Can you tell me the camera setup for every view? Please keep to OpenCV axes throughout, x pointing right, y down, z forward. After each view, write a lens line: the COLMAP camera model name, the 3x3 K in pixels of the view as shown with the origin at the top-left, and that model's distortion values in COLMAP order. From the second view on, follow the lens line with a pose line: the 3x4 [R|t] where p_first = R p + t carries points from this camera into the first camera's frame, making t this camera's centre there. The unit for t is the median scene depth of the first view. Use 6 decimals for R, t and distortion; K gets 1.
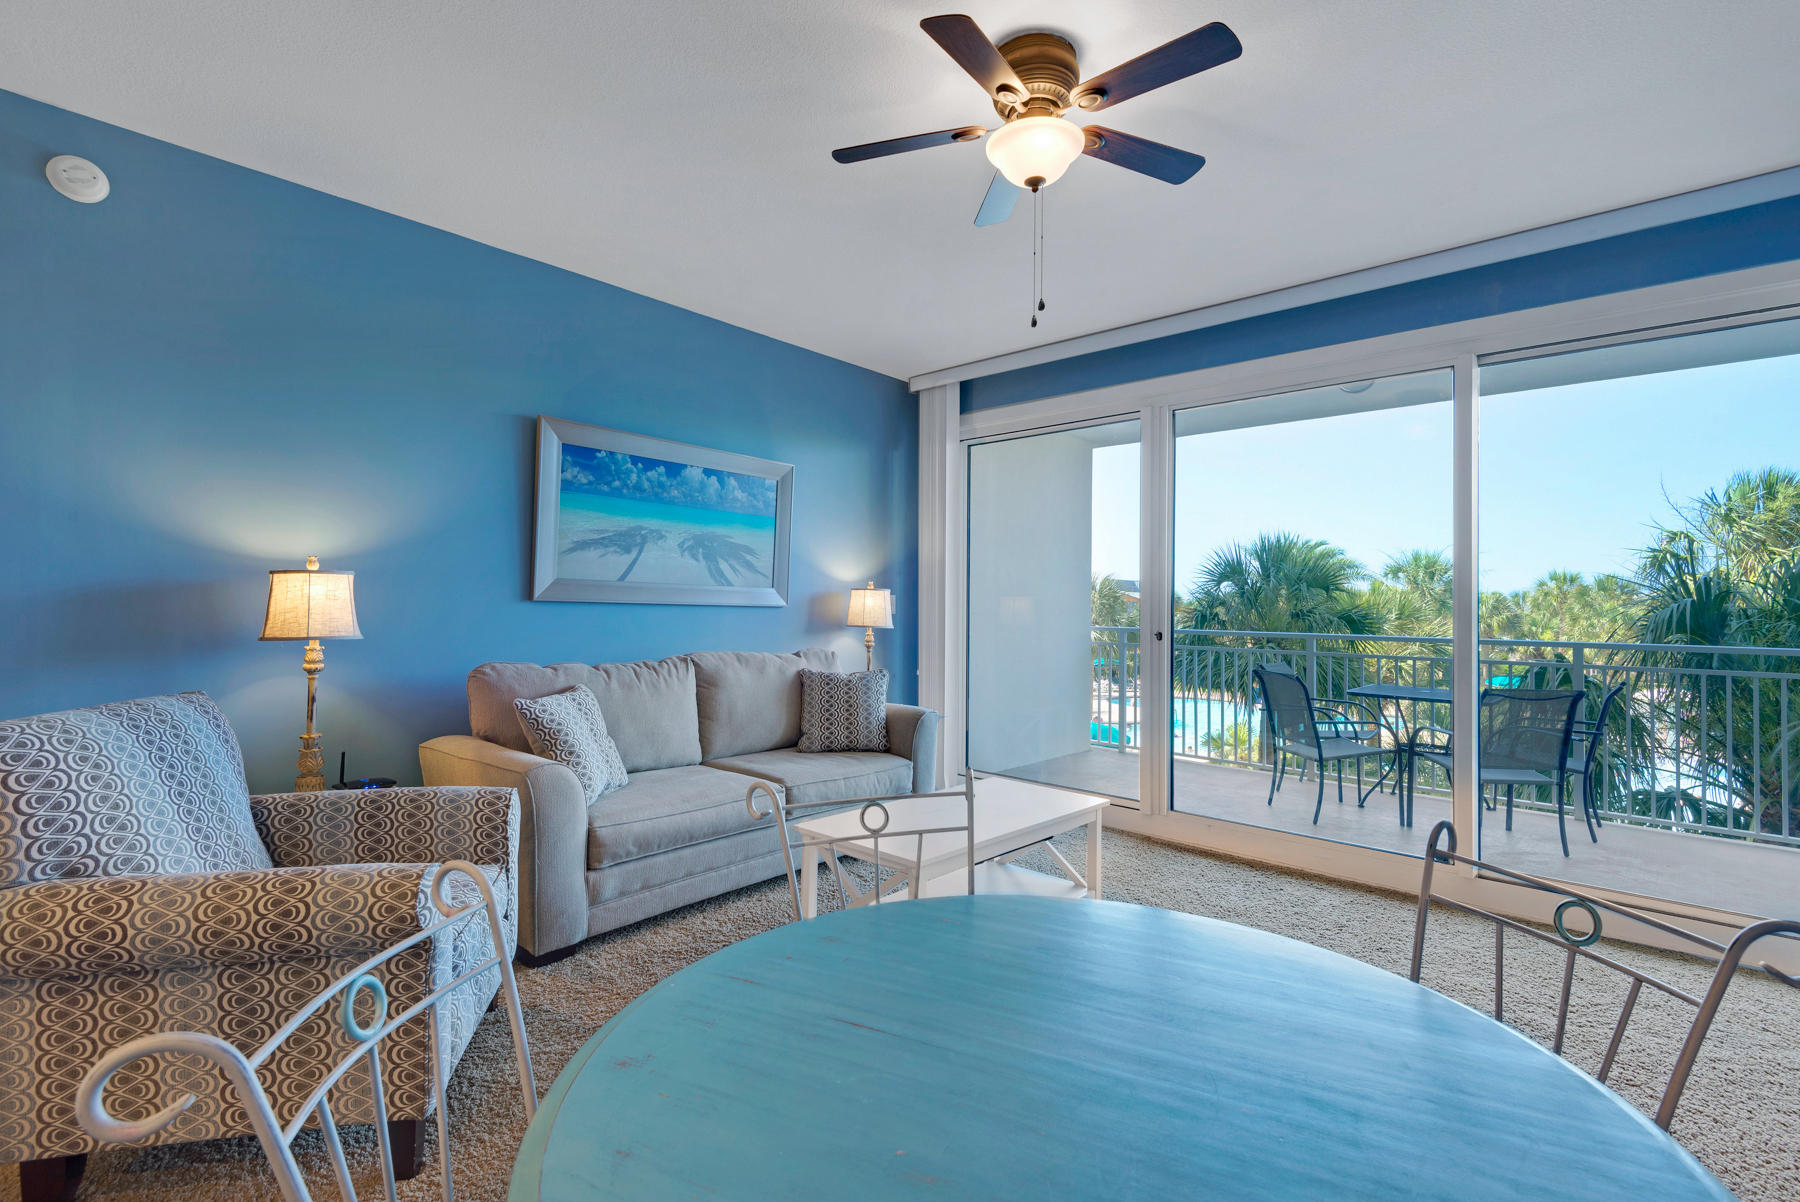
lens RADIAL K [[833.5, 0, 895.3], [0, 833.5, 598.8], [0, 0, 1]] dist [0.030351, -0.014619]
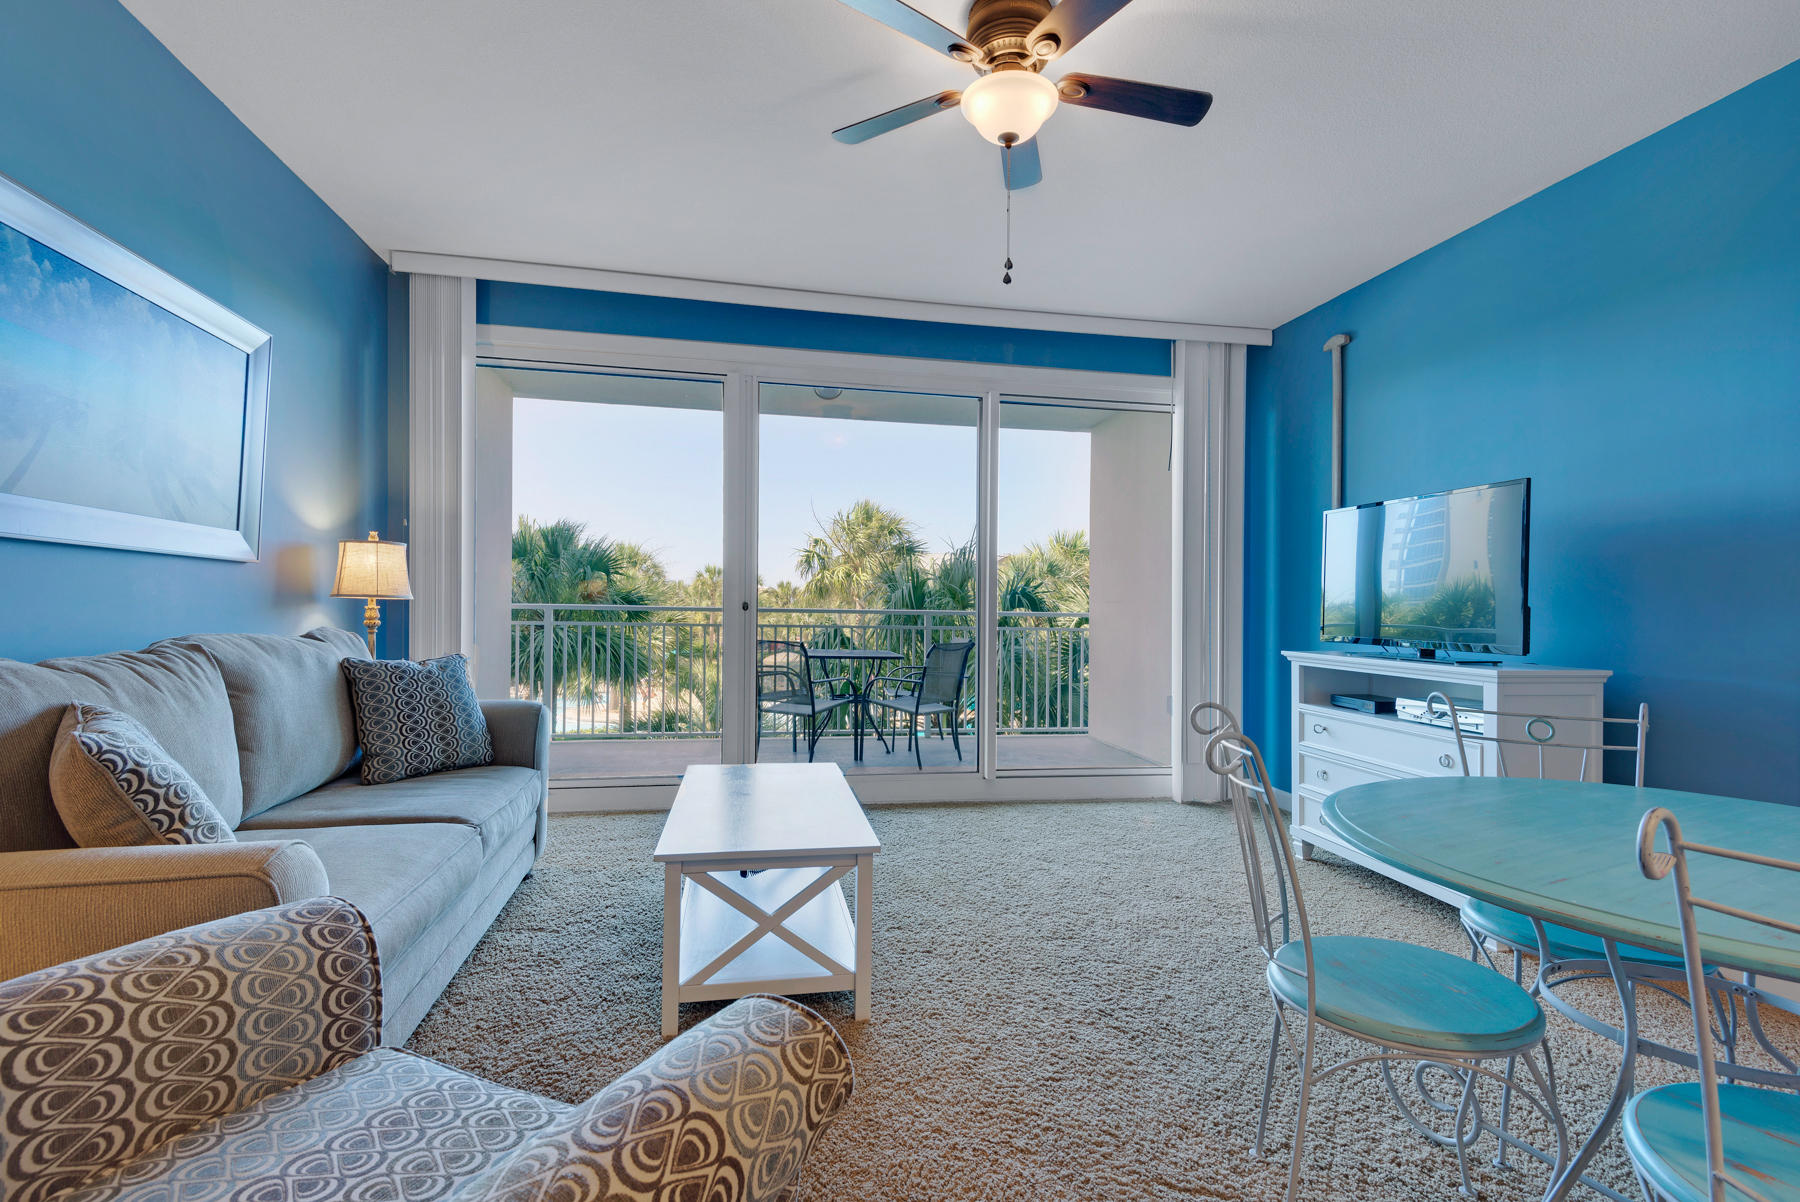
lens RADIAL K [[833.5, 0, 921.8], [0, 833.5, 615.6], [0, 0, 1]] dist [0.030351, -0.014619]
pose [[0.585232, -0.013530, 0.810753, -0.347415], [-0.015680, 0.999485, 0.027998, 0.022878], [-0.810714, -0.029098, 0.584719, 0.232193]]
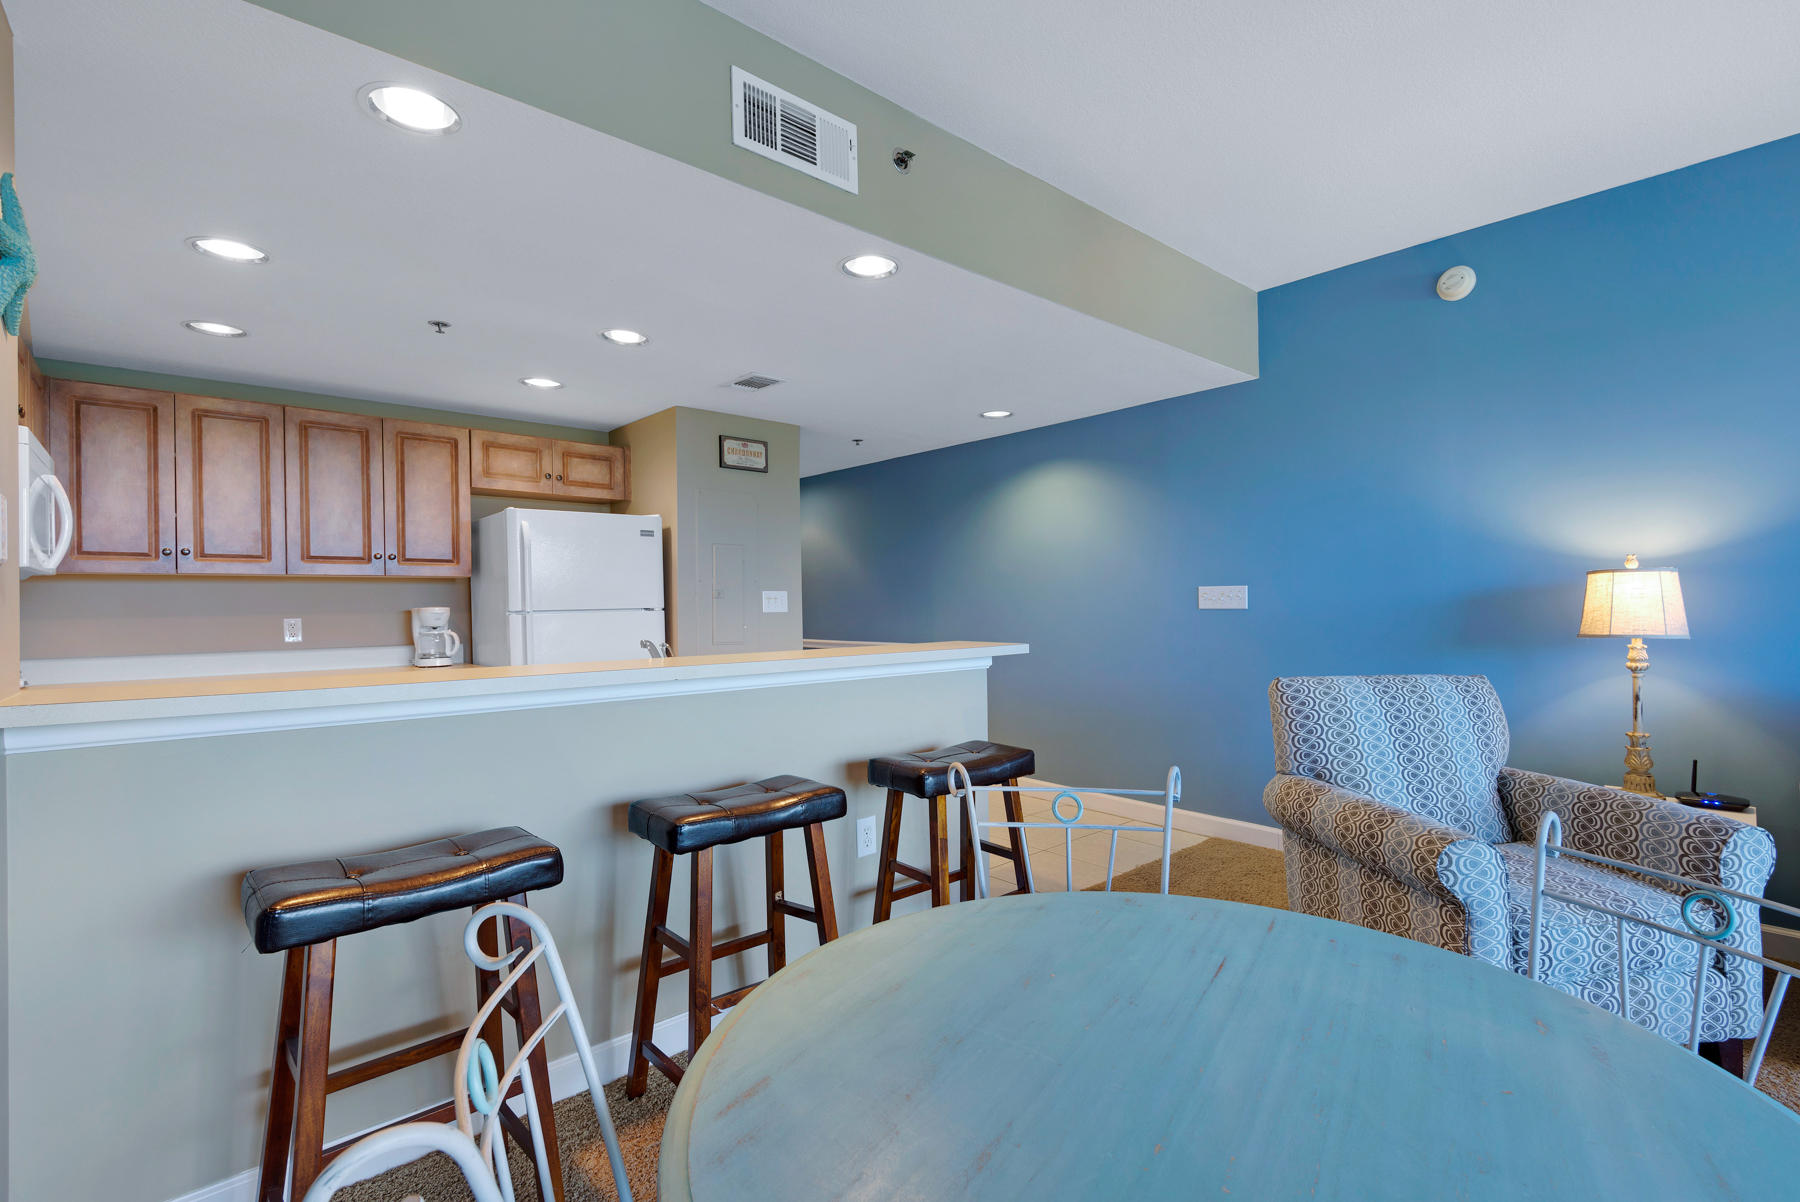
lens RADIAL K [[833.5, 0, 901.9], [0, 833.5, 609.8], [0, 0, 1]] dist [0.030351, -0.014619]
pose [[-0.092535, -0.000486, -0.995709, 0.235384], [0.017128, 0.999851, -0.002079, 0.001208], [0.995562, -0.017247, -0.092513, 0.135941]]
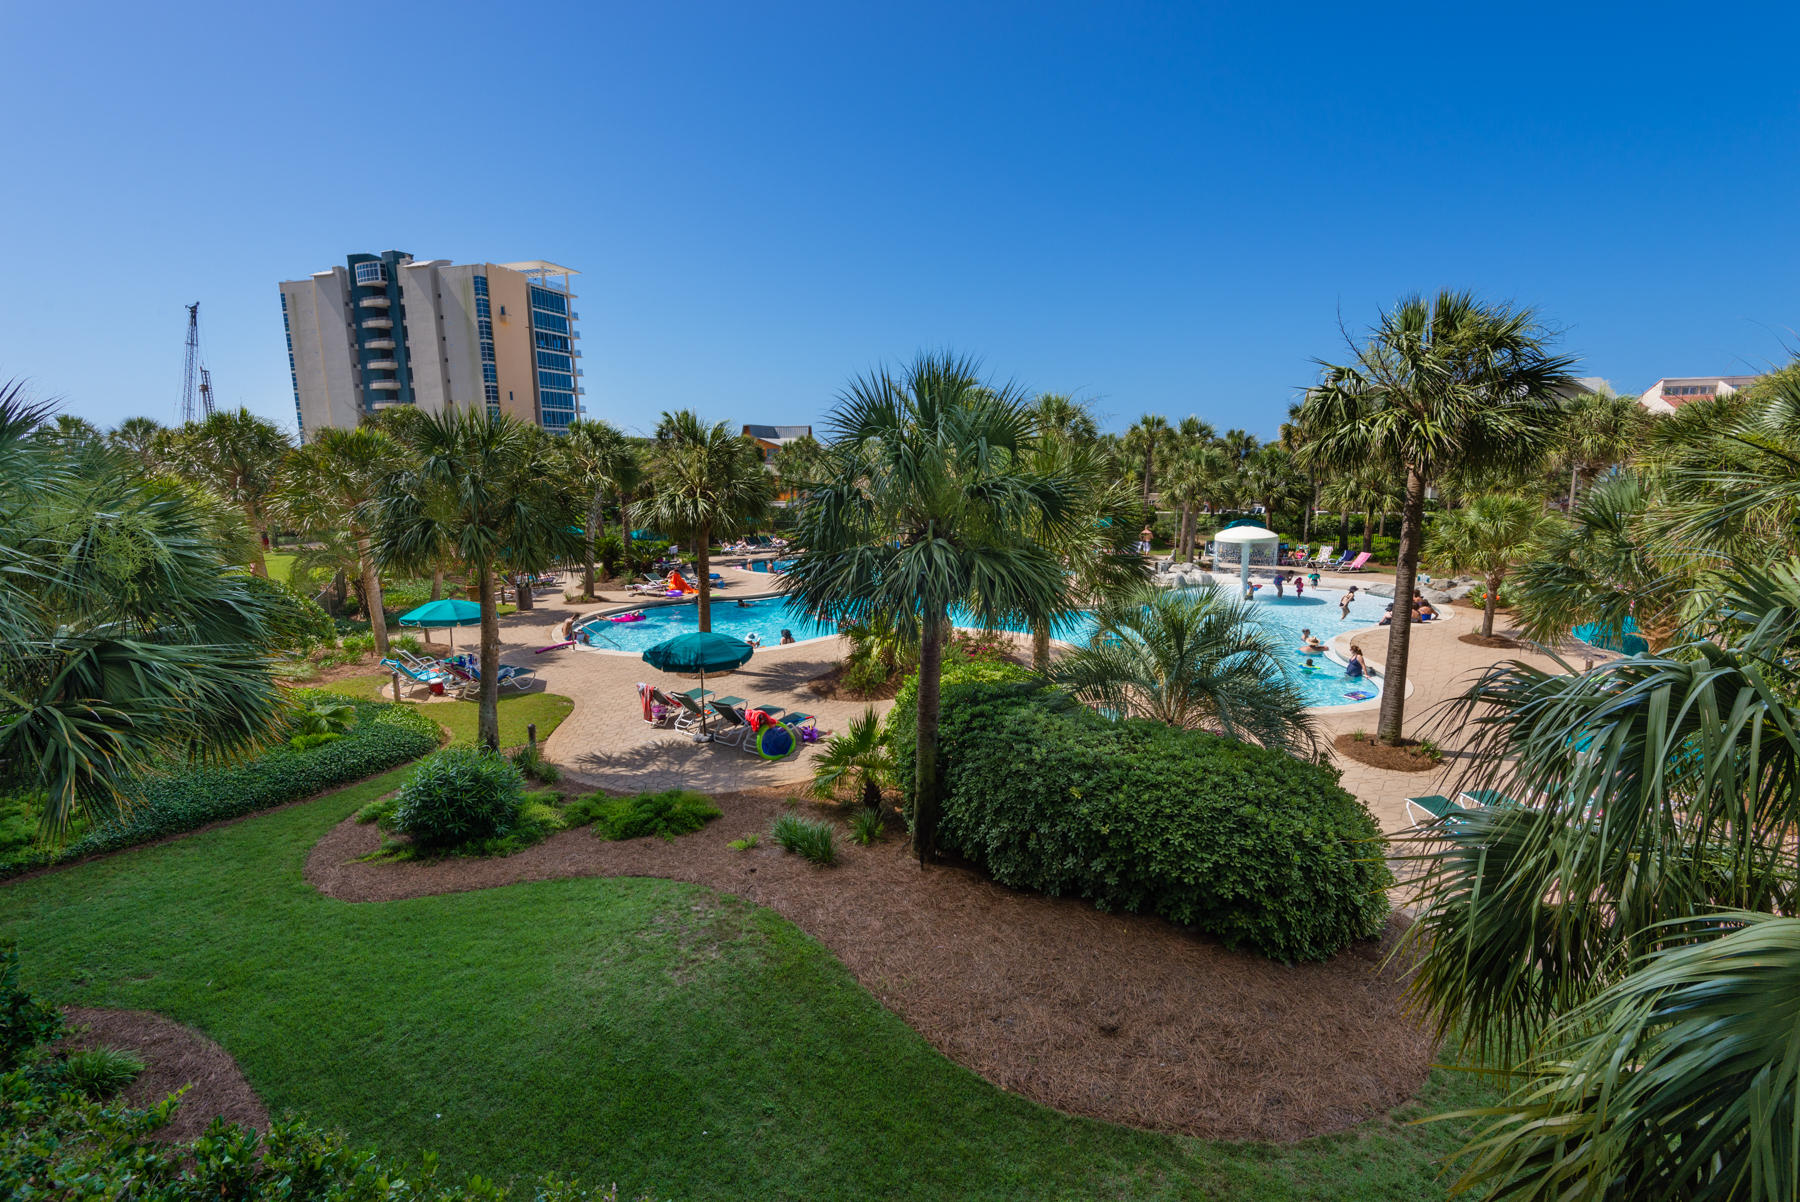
lens RADIAL K [[833.5, 0, 885.3], [0, 833.5, 603.3], [0, 0, 1]] dist [0.030351, -0.014619]
pose [[0.917679, -0.090189, 0.386952, 0.537791], [0.016648, 0.981769, 0.189346, -0.055736], [-0.396974, -0.167317, 0.902450, 1.447788]]
